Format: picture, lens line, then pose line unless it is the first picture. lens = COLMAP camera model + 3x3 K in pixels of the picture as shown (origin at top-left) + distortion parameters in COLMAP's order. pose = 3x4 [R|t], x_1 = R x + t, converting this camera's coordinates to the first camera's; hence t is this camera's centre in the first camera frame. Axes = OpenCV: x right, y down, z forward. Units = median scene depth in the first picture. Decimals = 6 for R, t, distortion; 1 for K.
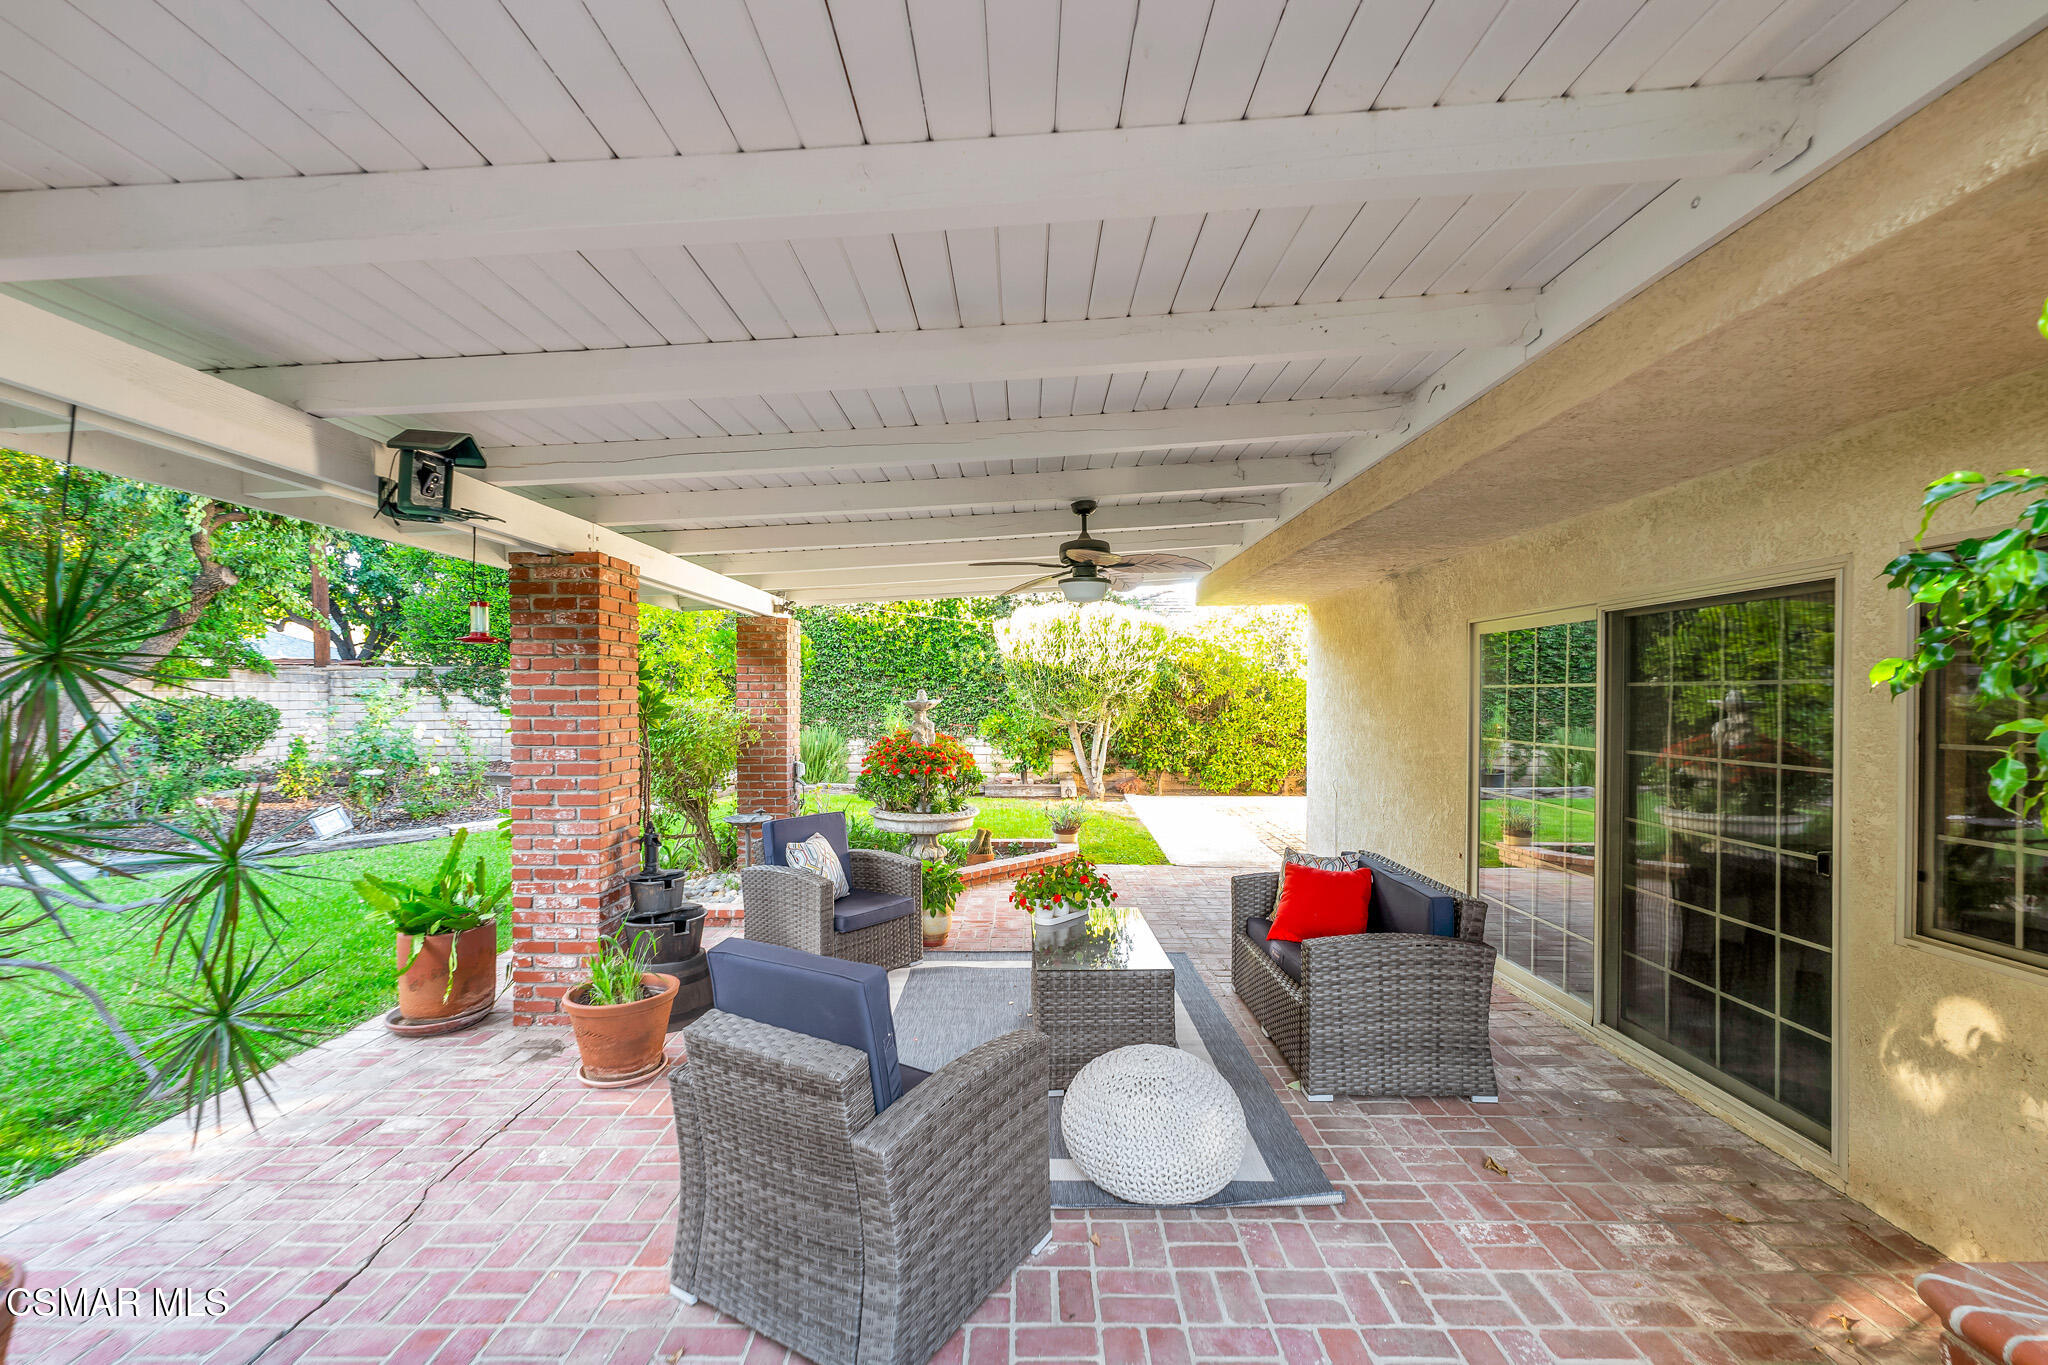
lens RADIAL K [[862.8, 0, 1021.8], [0, 862.8, 691.0], [0, 0, 1]] dist [0.003009, -0.000743]
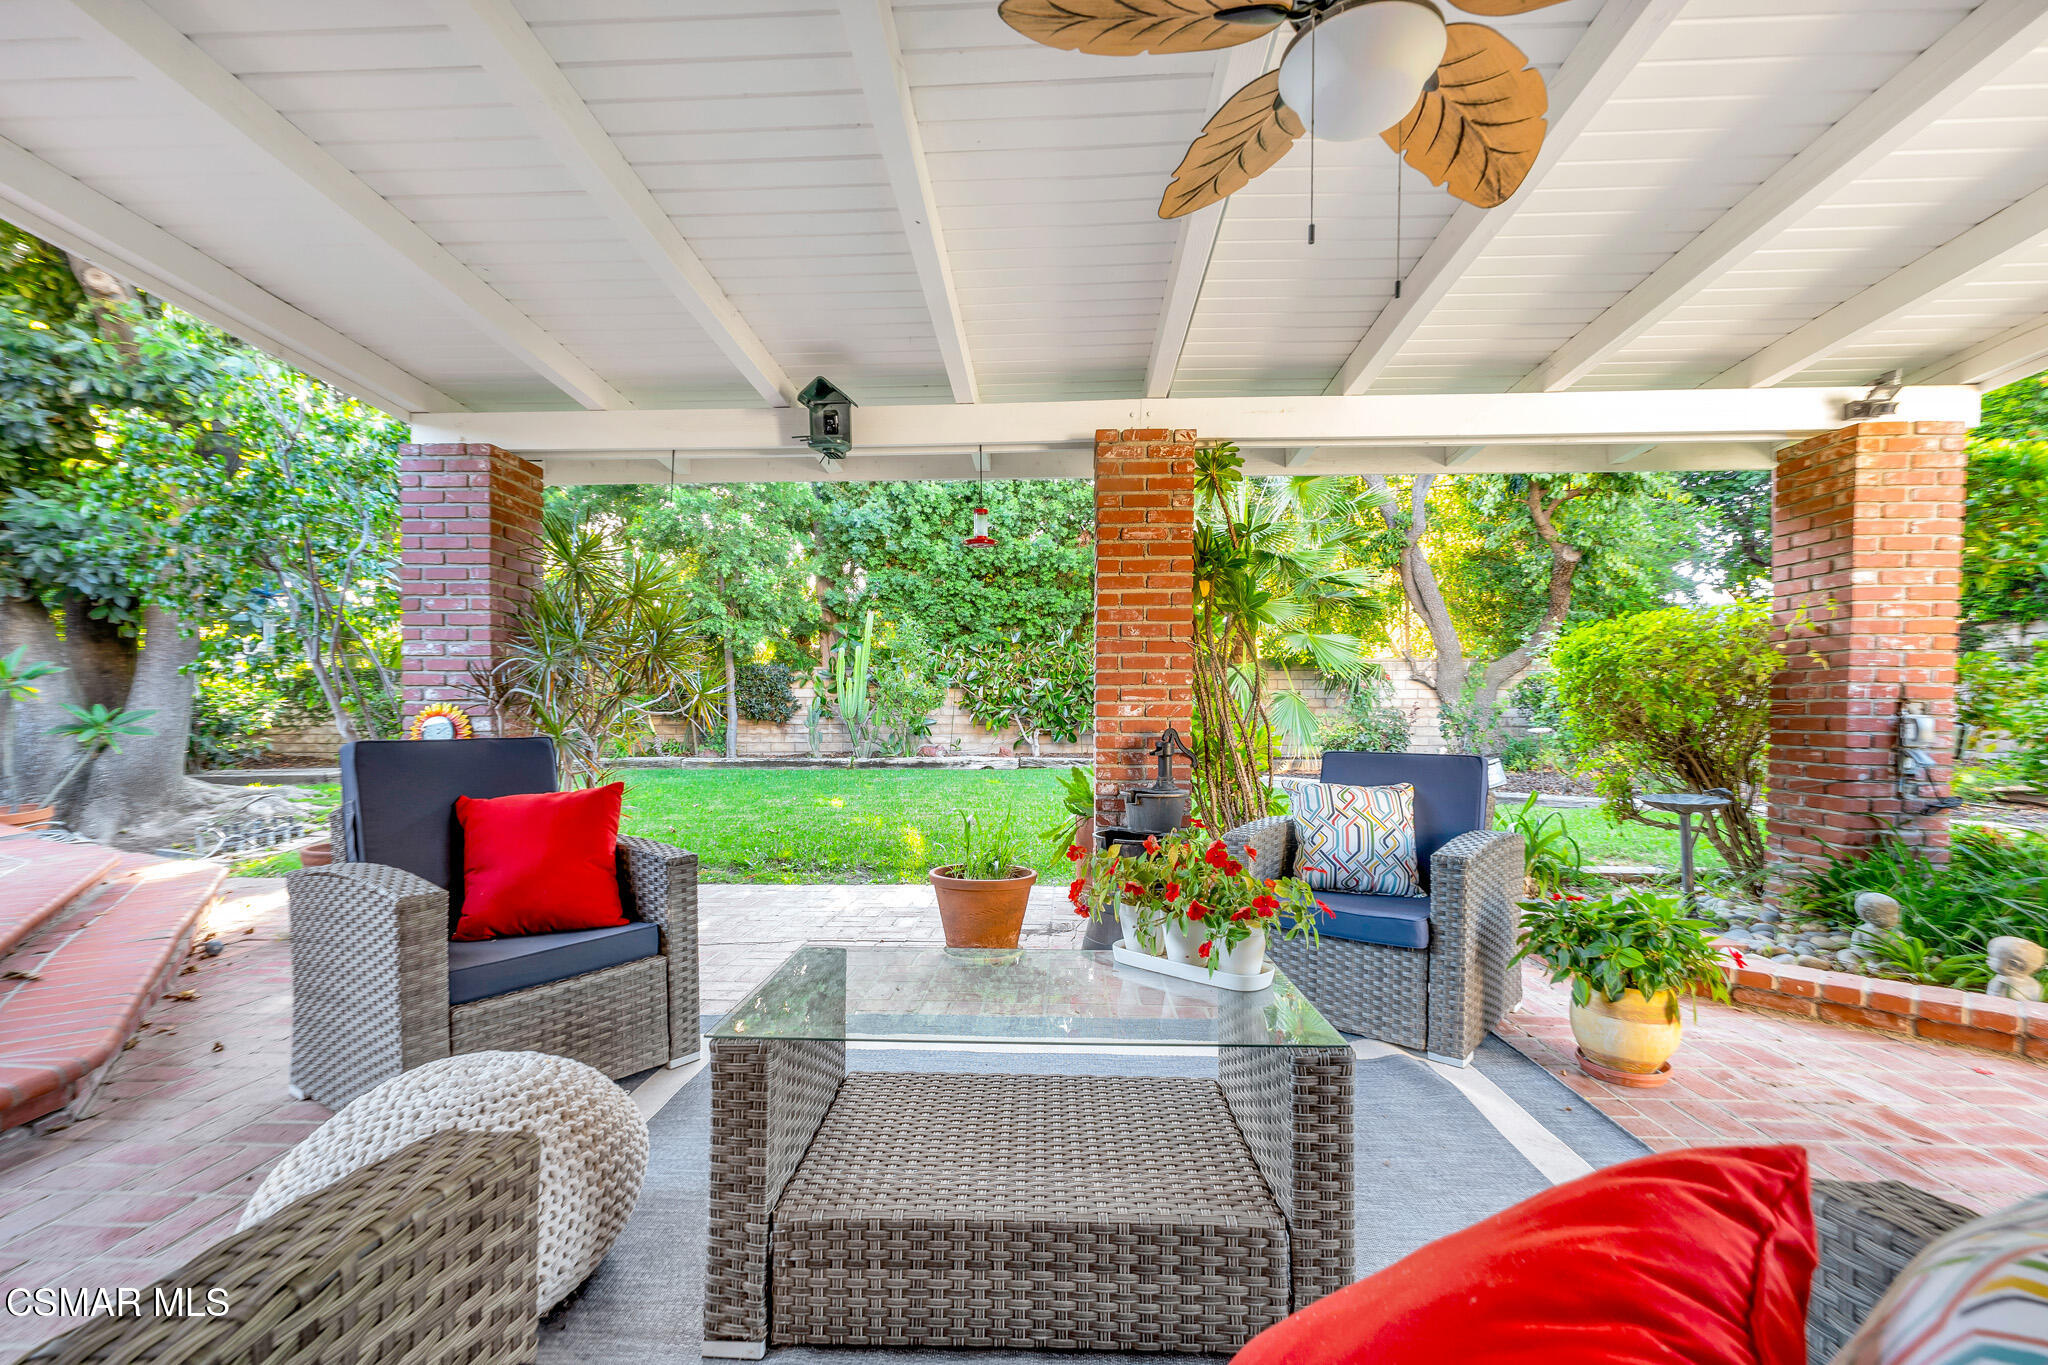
lens RADIAL K [[862.8, 0, 1022.4], [0, 862.8, 702.3], [0, 0, 1]] dist [0.003009, -0.000743]
pose [[-0.051756, 0.001436, -0.998659, 0.146623], [0.002416, 0.999996, 0.001312, 0.043125], [0.998657, -0.002345, -0.051759, 0.312761]]
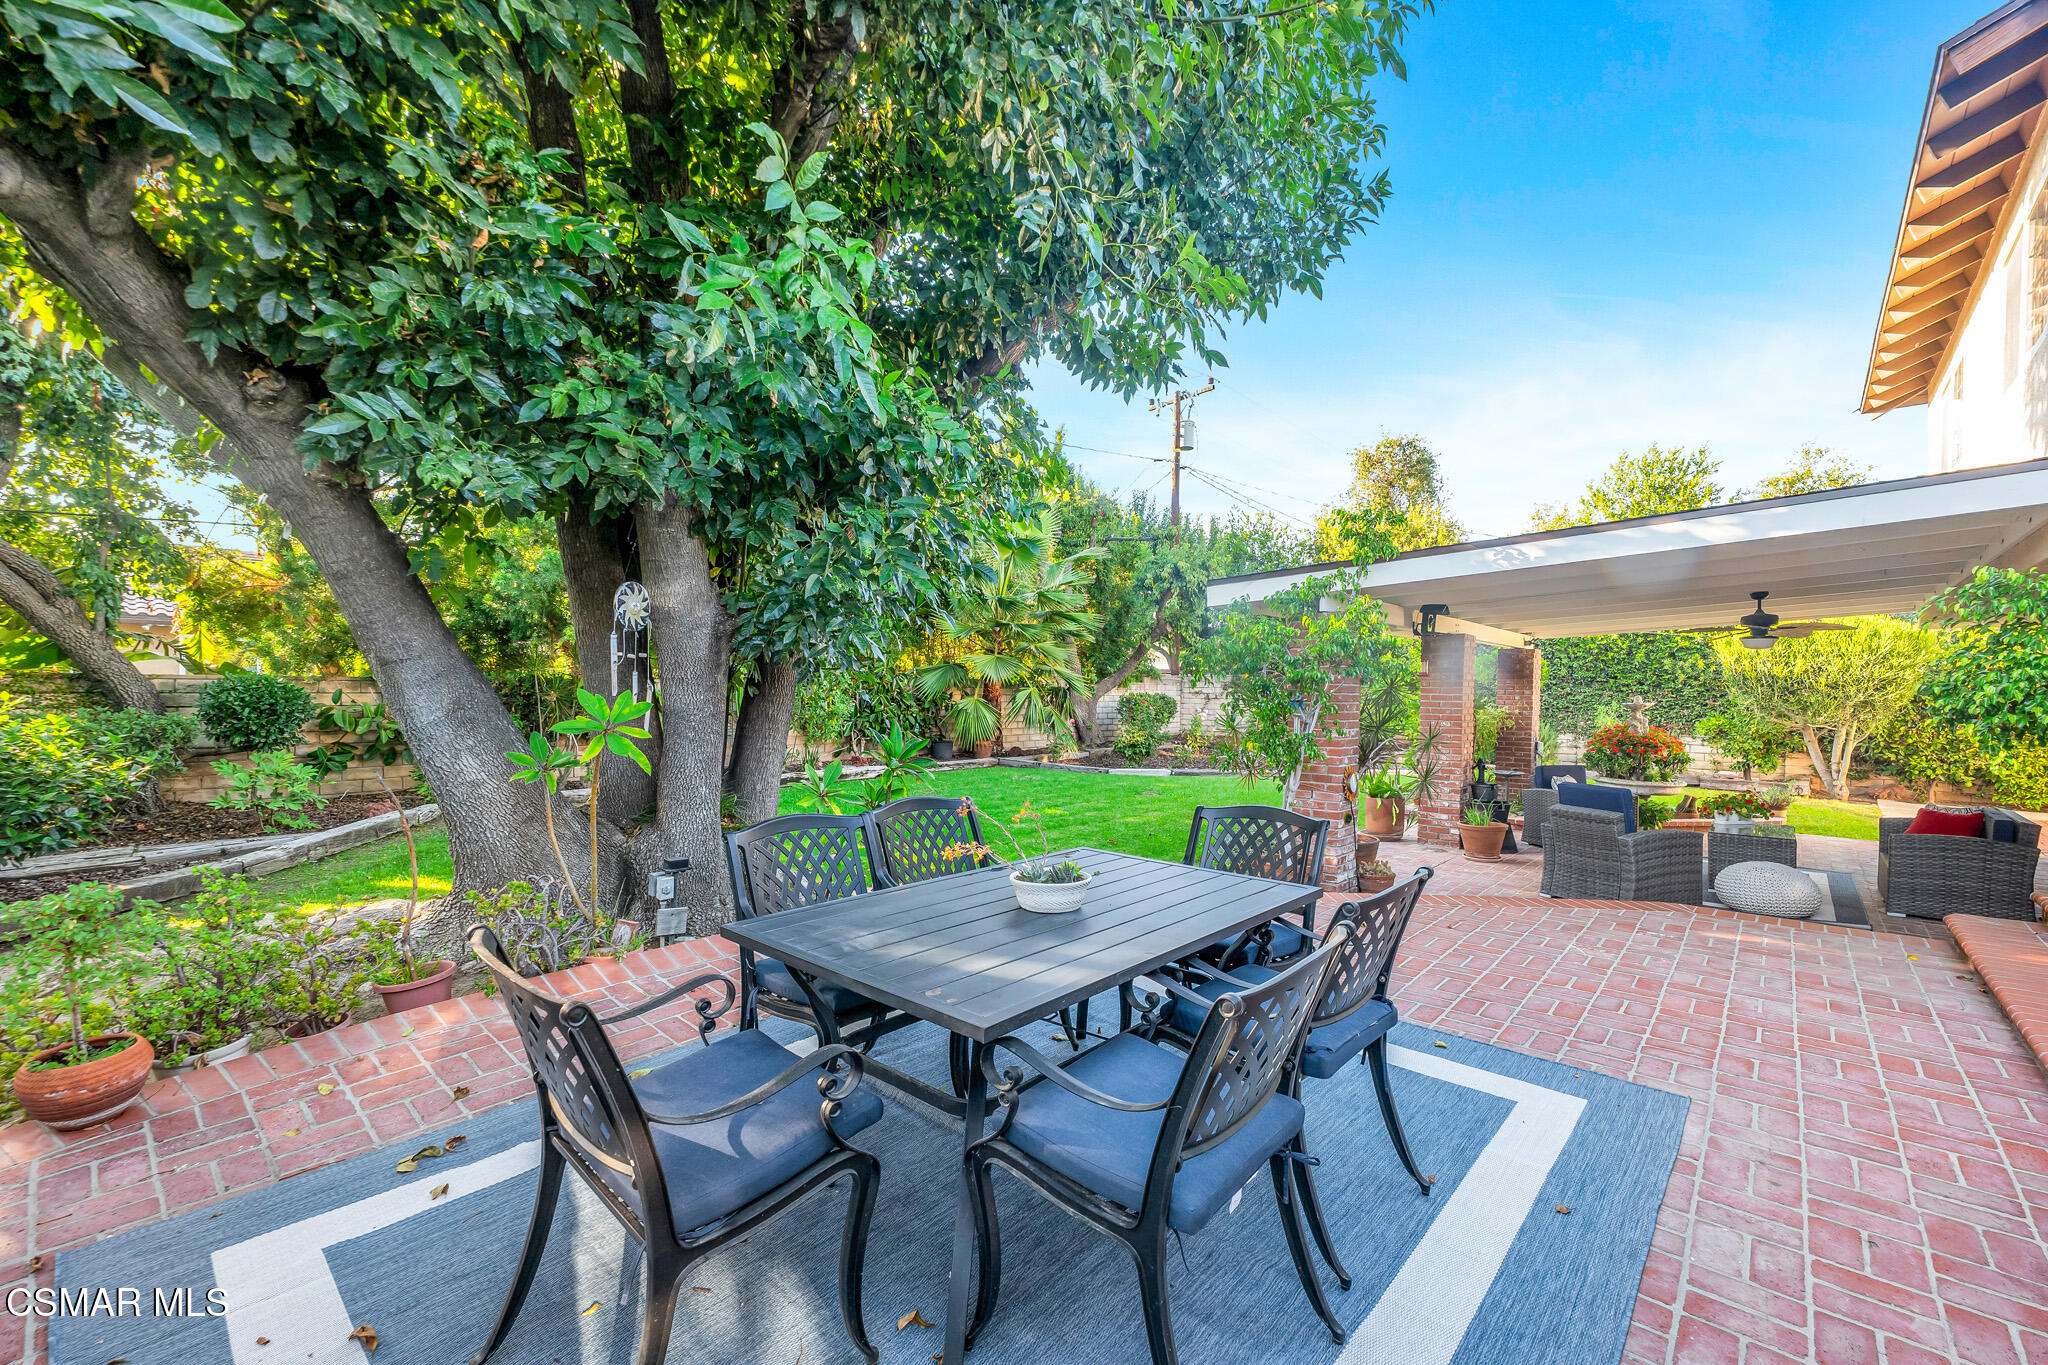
lens RADIAL K [[862.8, 0, 1009.2], [0, 862.8, 708.5], [0, 0, 1]] dist [0.003009, -0.000743]
pose [[0.742332, 0.024385, -0.669588, 0.045057], [-0.009062, 0.999612, 0.026357, -0.005545], [0.669971, -0.013498, 0.742265, -0.494342]]
